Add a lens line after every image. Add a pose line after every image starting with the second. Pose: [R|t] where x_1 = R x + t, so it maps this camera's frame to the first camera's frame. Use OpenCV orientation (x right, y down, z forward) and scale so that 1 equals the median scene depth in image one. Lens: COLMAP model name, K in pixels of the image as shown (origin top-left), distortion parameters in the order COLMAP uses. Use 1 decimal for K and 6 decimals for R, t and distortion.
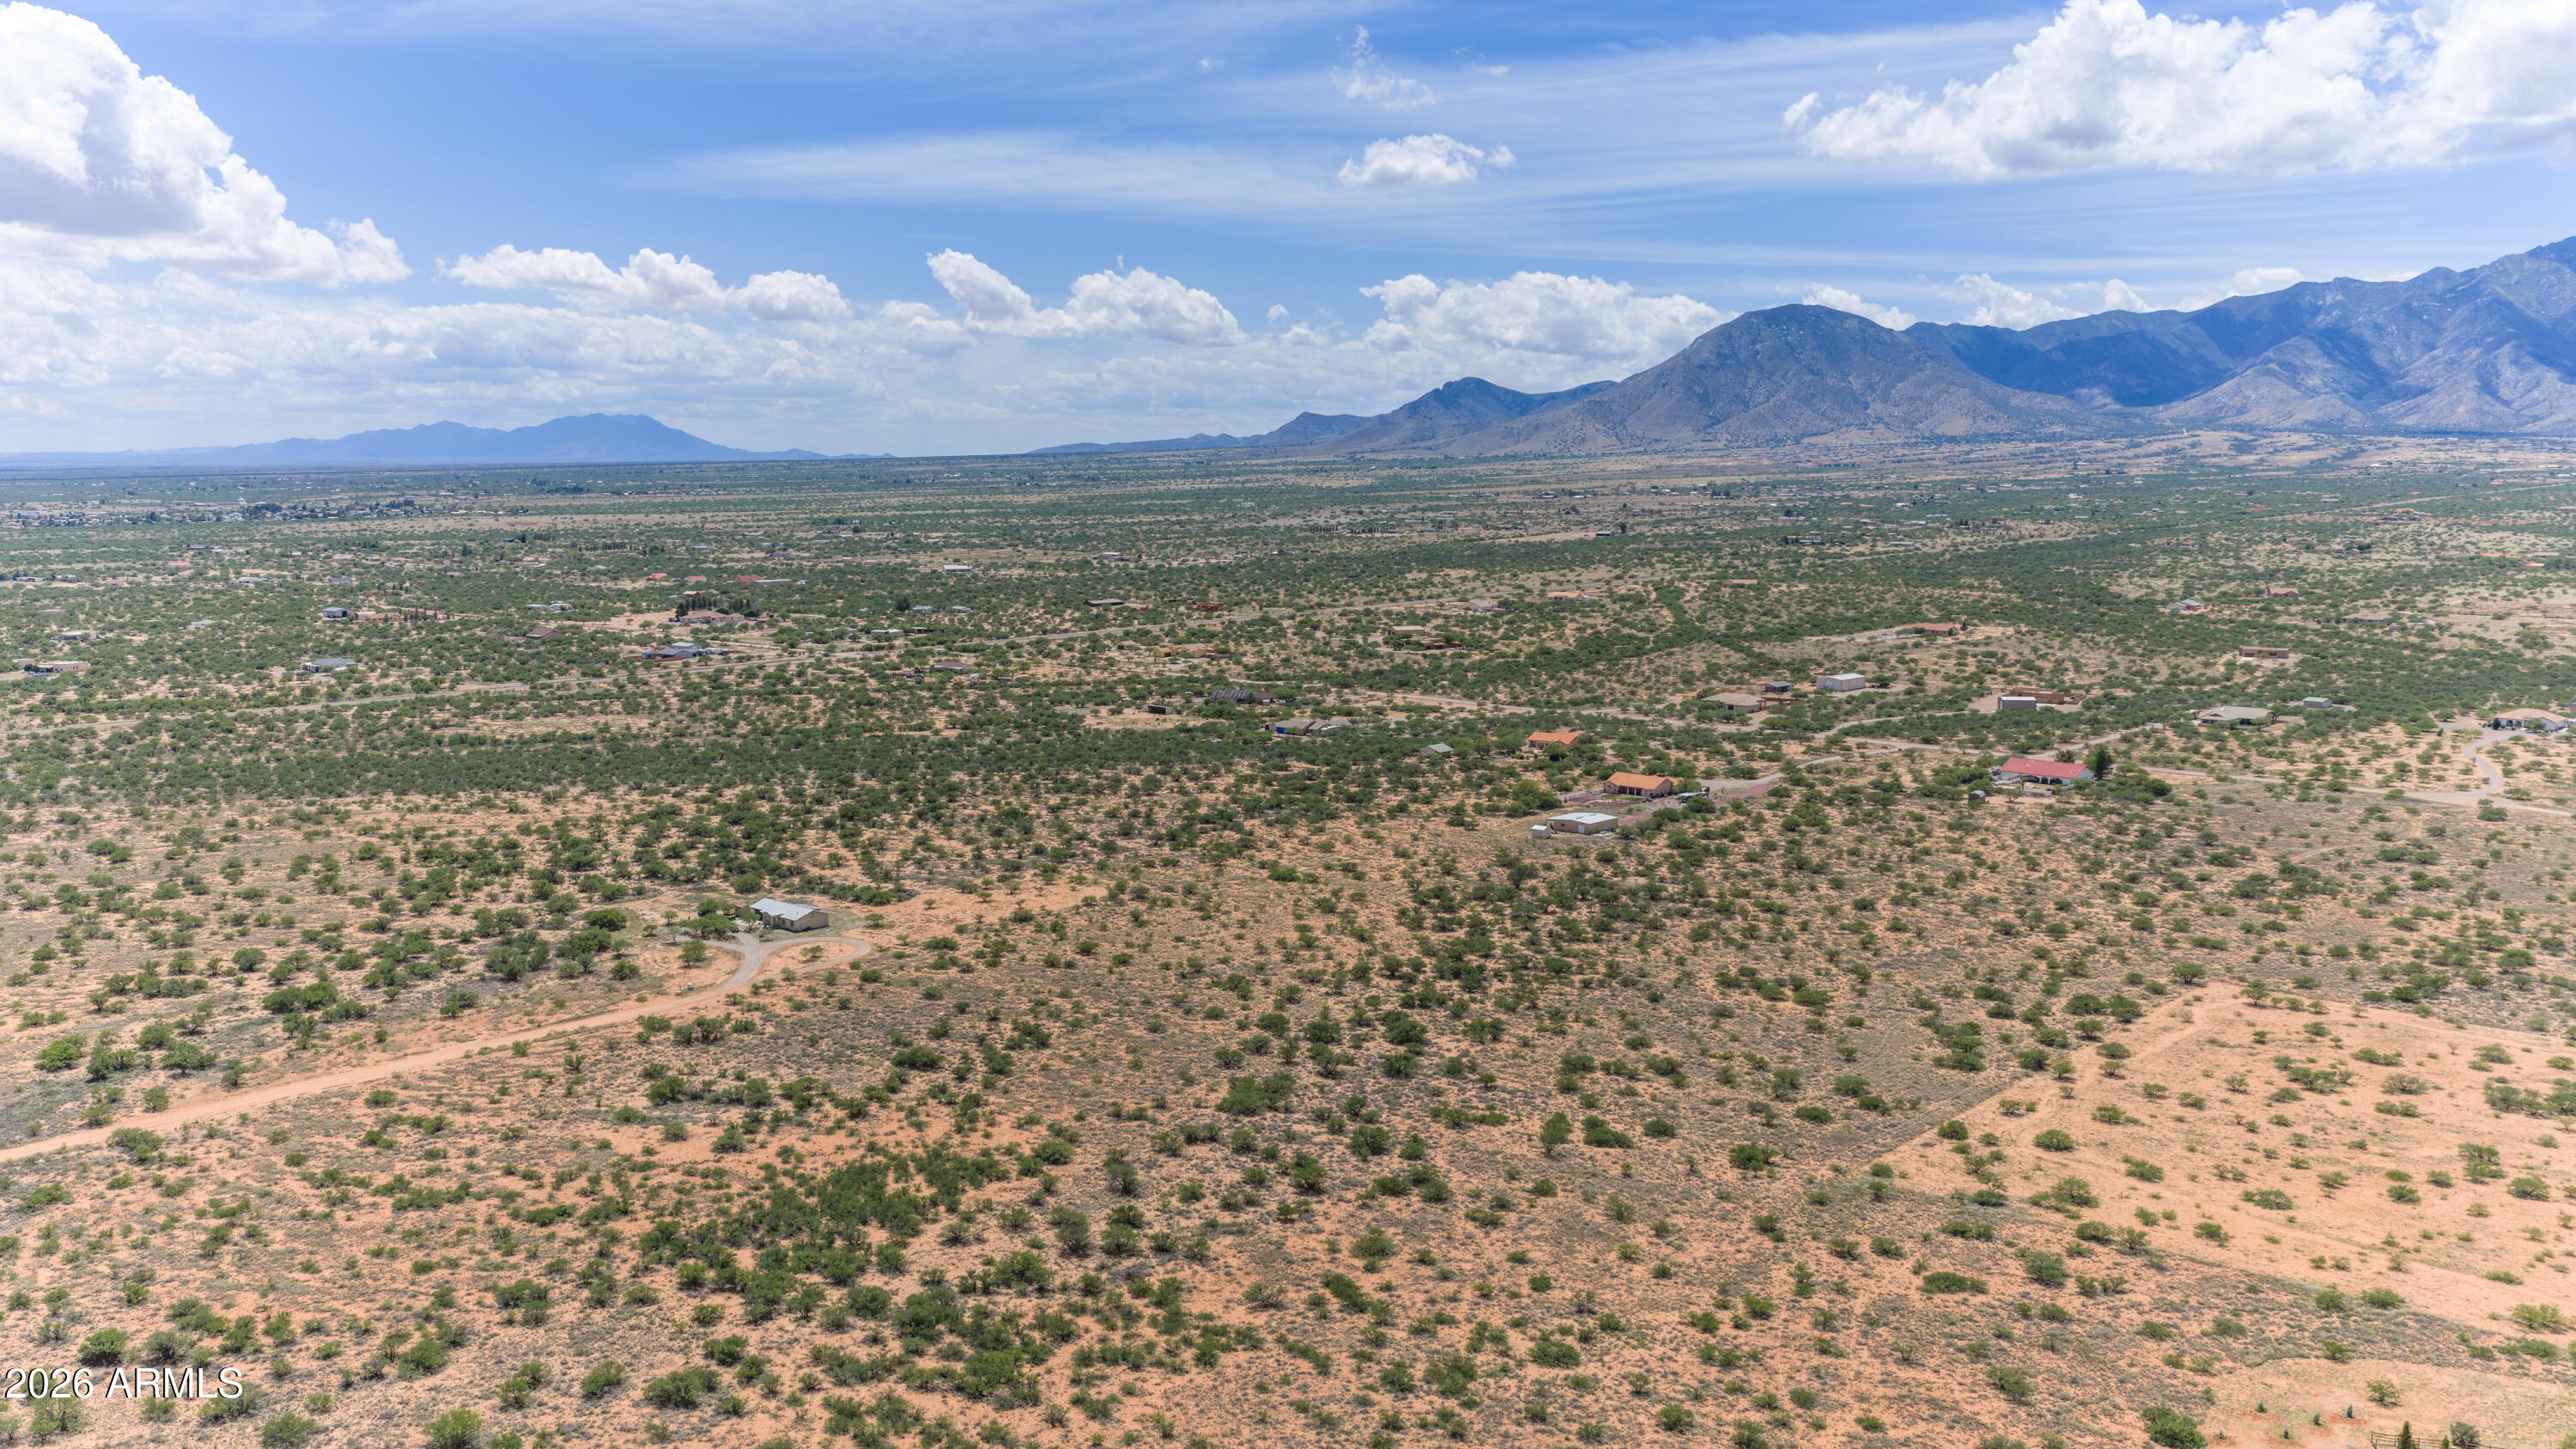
lens RADIAL K [[2137.5, 0, 1288.0], [0, 2137.5, 724.5], [0, 0, 1]] dist [0.008924, -0.020507]
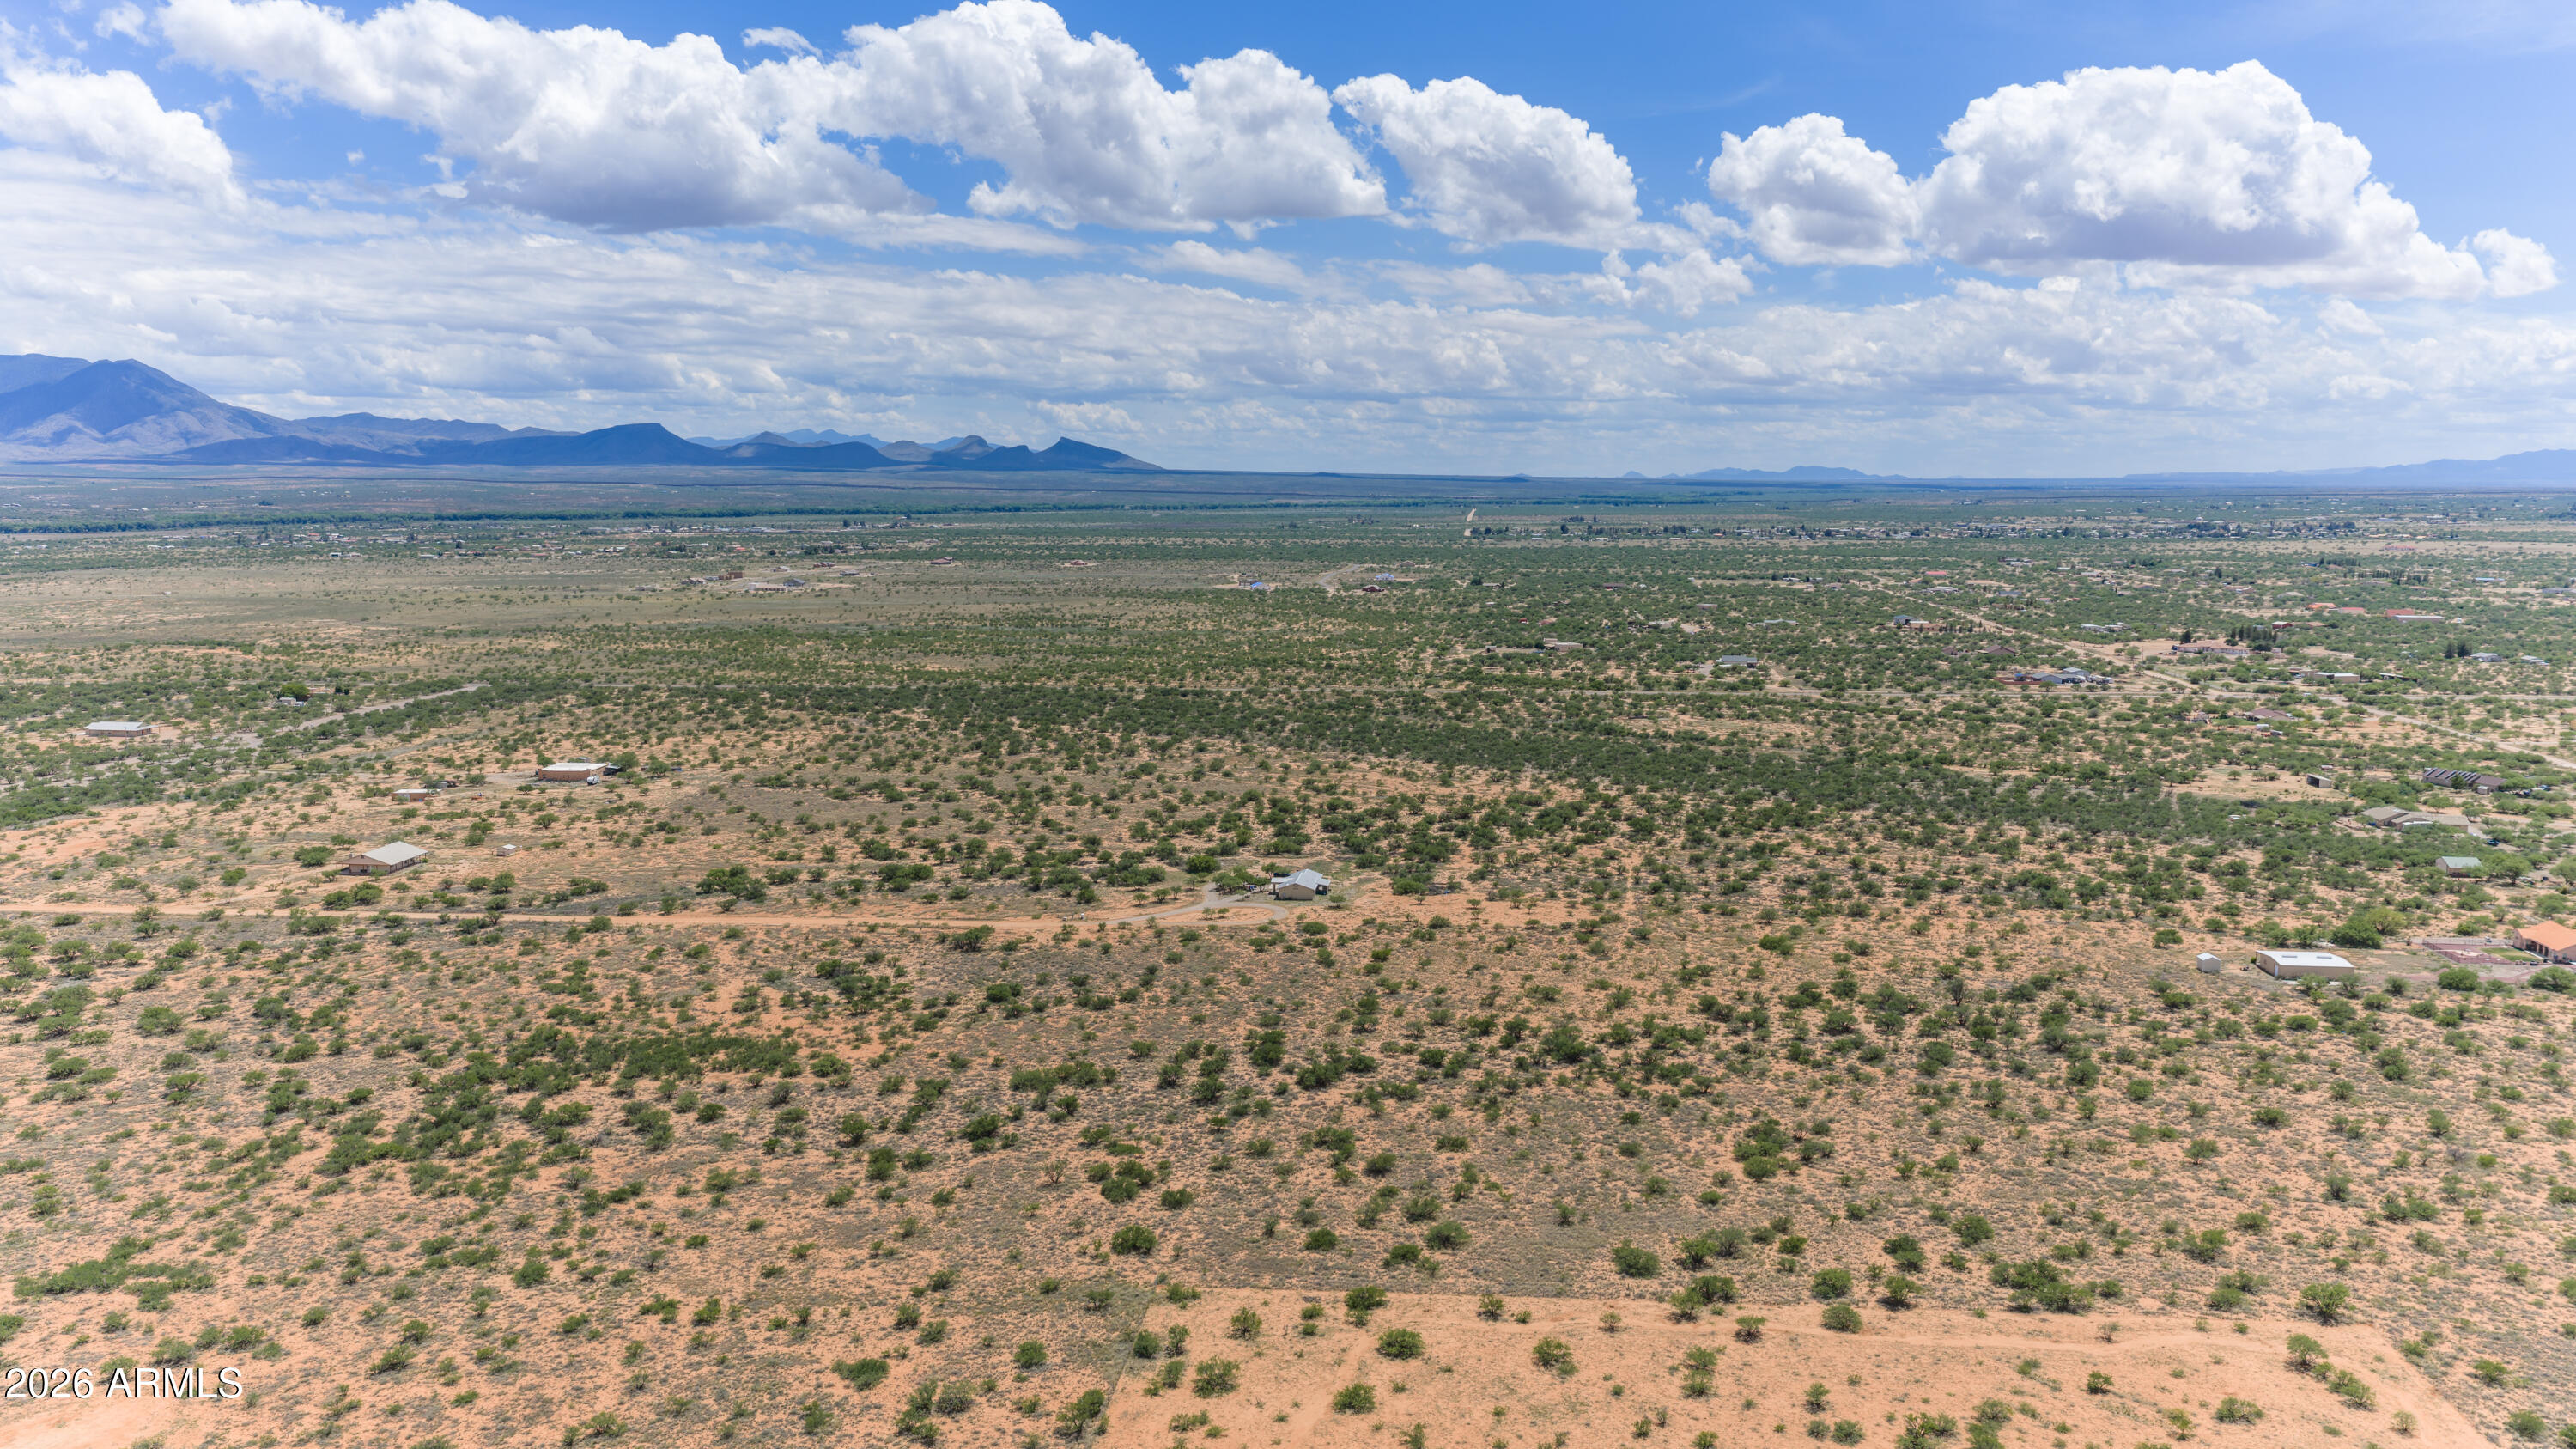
lens RADIAL K [[2137.5, 0, 1288.0], [0, 2137.5, 724.5], [0, 0, 1]] dist [0.008924, -0.020507]
pose [[0.596229, 0.097553, -0.796865, 0.427983], [-0.106054, 0.993462, 0.042269, -0.027219], [0.795778, 0.059308, 0.602677, 0.226300]]
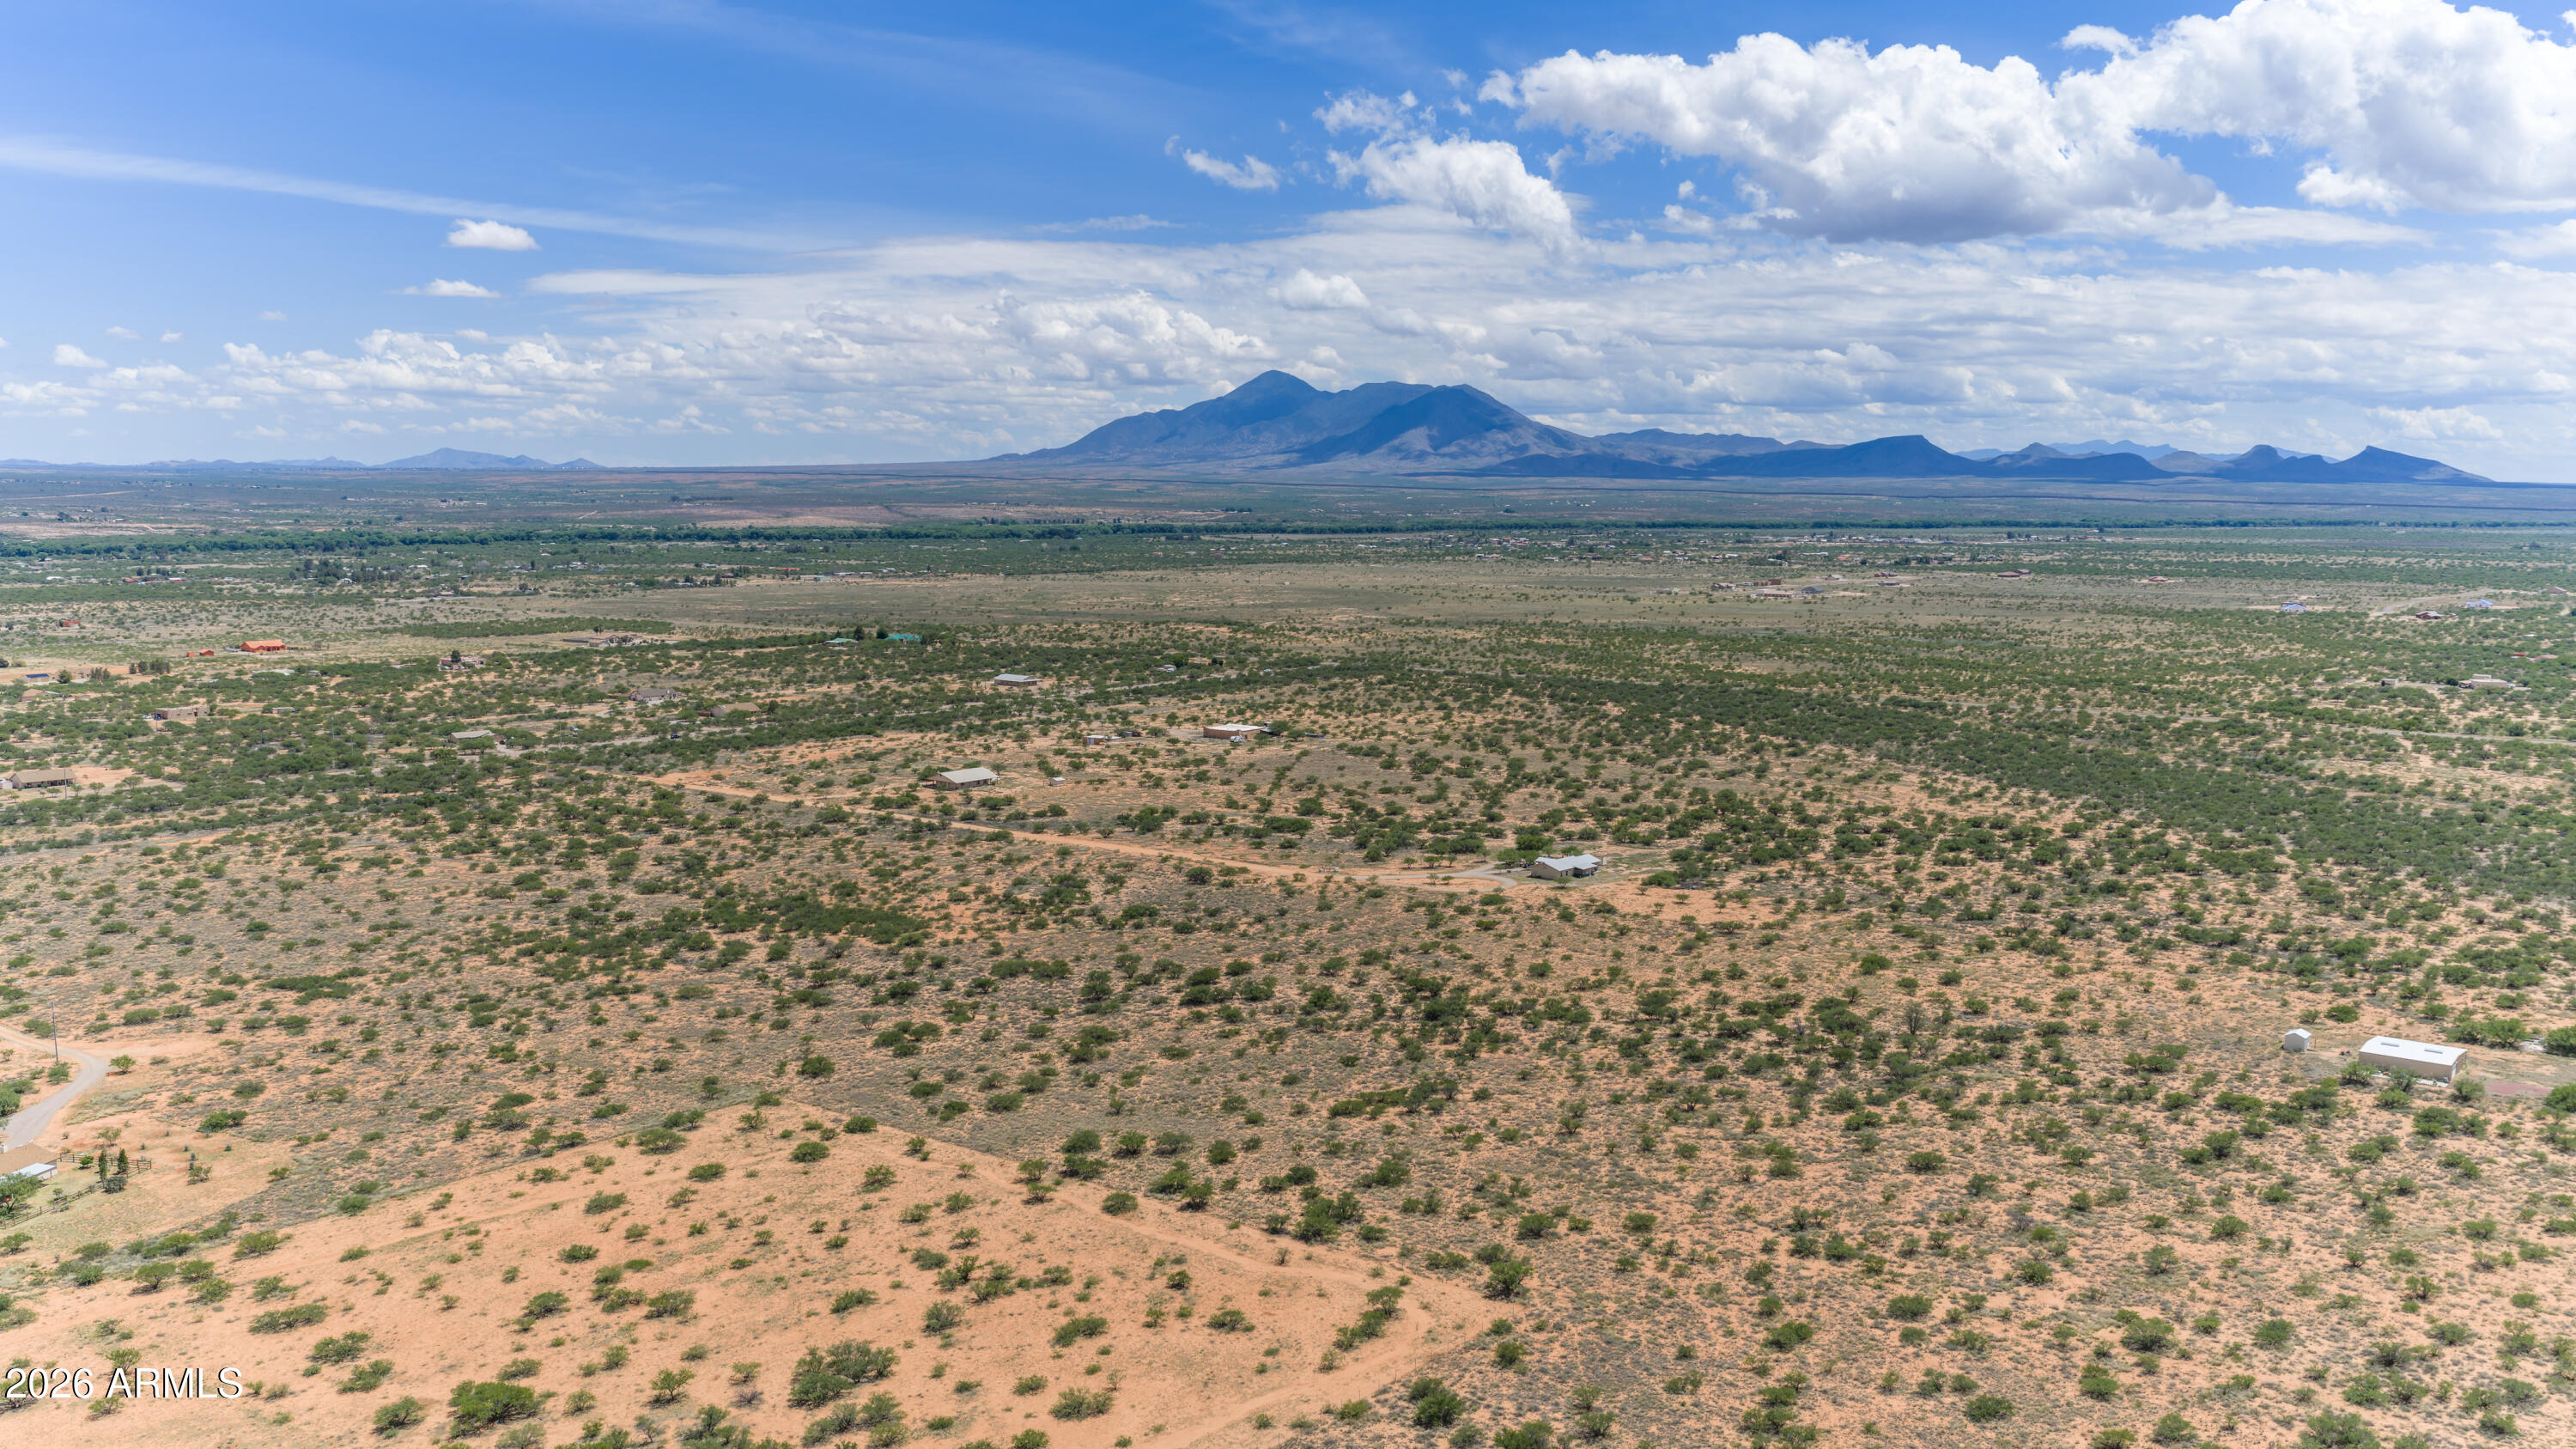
lens RADIAL K [[2137.5, 0, 1288.0], [0, 2137.5, 724.5], [0, 0, 1]] dist [0.008924, -0.020507]
pose [[0.054047, 0.115176, -0.991874, 0.610375], [-0.131524, 0.985492, 0.107268, -0.062802], [0.989839, 0.124658, 0.068412, 0.522628]]
